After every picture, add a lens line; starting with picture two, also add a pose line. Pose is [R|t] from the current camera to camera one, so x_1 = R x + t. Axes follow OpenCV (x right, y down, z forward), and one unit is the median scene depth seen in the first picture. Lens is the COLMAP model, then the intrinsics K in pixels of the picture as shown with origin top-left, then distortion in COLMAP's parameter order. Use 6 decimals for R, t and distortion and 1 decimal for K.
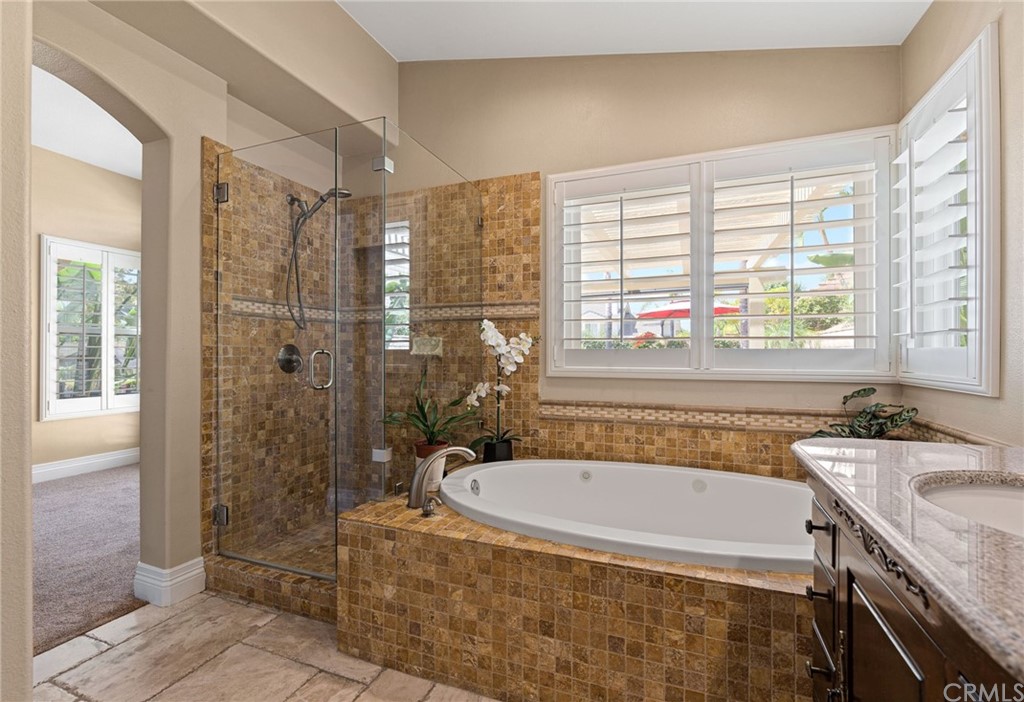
lens RADIAL K [[476.4, 0, 501.0], [0, 476.4, 351.5], [0, 0, 1]] dist [-0.000421, 0.000005]
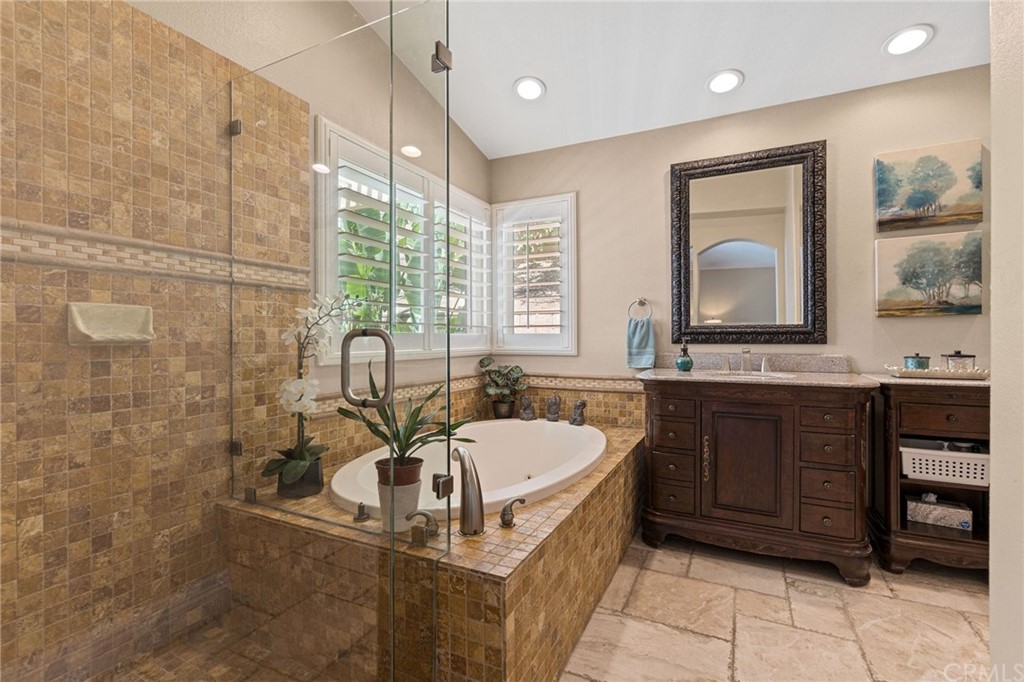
lens RADIAL K [[455.3, 0, 514.4], [0, 455.3, 339.0], [0, 0, 1]] dist [0.000384, 0.000442]
pose [[0.082045, -0.002511, 0.996625, -0.679879], [0.002871, 0.999993, 0.002283, 0.006724], [-0.996624, 0.002674, 0.082052, 0.647694]]
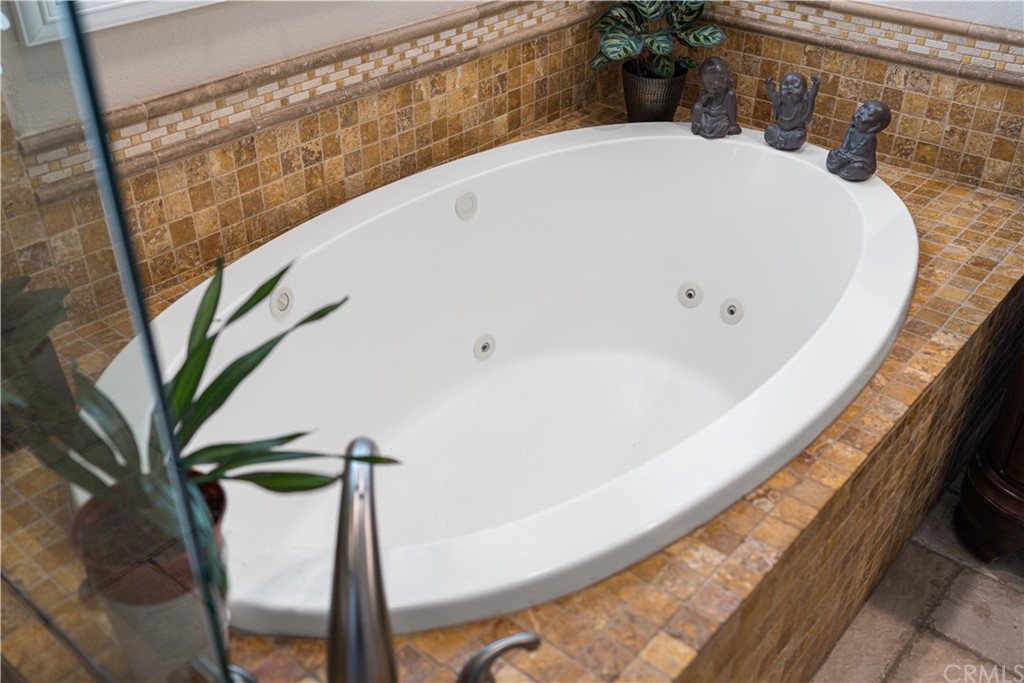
lens RADIAL K [[971.2, 0, 518.1], [0, 971.2, 337.8], [0, 0, 1]] dist [0.011821, 0.000000]
pose [[0.324433, -0.512945, 0.794752, -0.348540], [-0.003759, 0.839493, 0.543357, -0.113157], [-0.945901, -0.179270, 0.270431, 0.602619]]
